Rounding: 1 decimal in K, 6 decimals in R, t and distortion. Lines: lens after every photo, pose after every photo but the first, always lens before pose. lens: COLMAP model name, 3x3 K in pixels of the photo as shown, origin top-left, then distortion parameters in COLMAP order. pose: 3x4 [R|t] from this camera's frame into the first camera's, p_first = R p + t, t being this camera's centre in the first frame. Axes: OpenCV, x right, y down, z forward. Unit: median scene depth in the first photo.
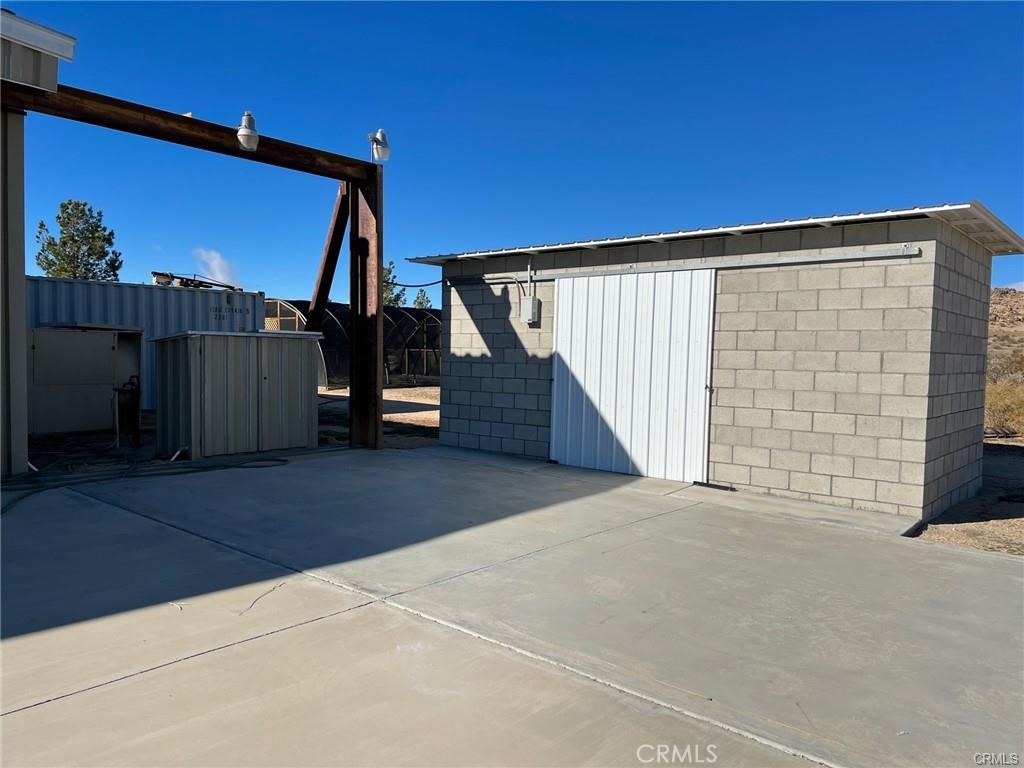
lens RADIAL K [[762.9, 0, 513.1], [0, 762.9, 385.4], [0, 0, 1]] dist [0.009207, 0.003143]
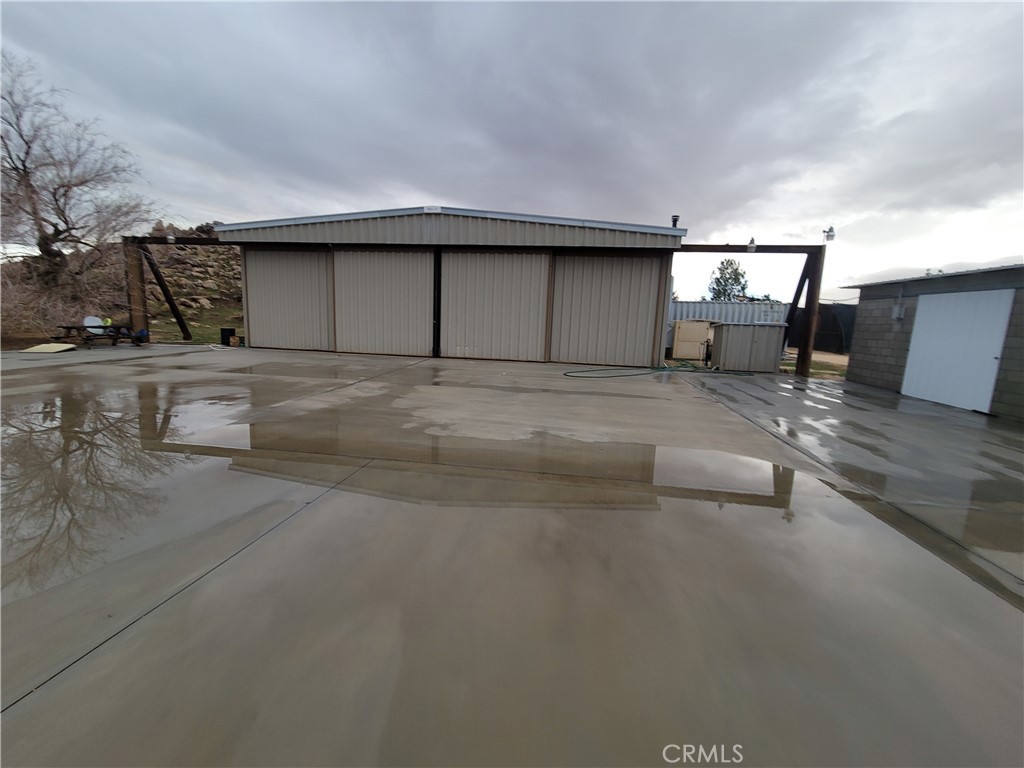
lens RADIAL K [[413.7, 0, 516.6], [0, 413.7, 385.4], [0, 0, 1]] dist [-0.002670, -0.000172]
pose [[0.522810, 0.135514, -0.841609, 0.365717], [-0.057435, 0.990640, 0.123831, 0.007462], [0.850512, -0.016402, 0.525700, -0.318515]]
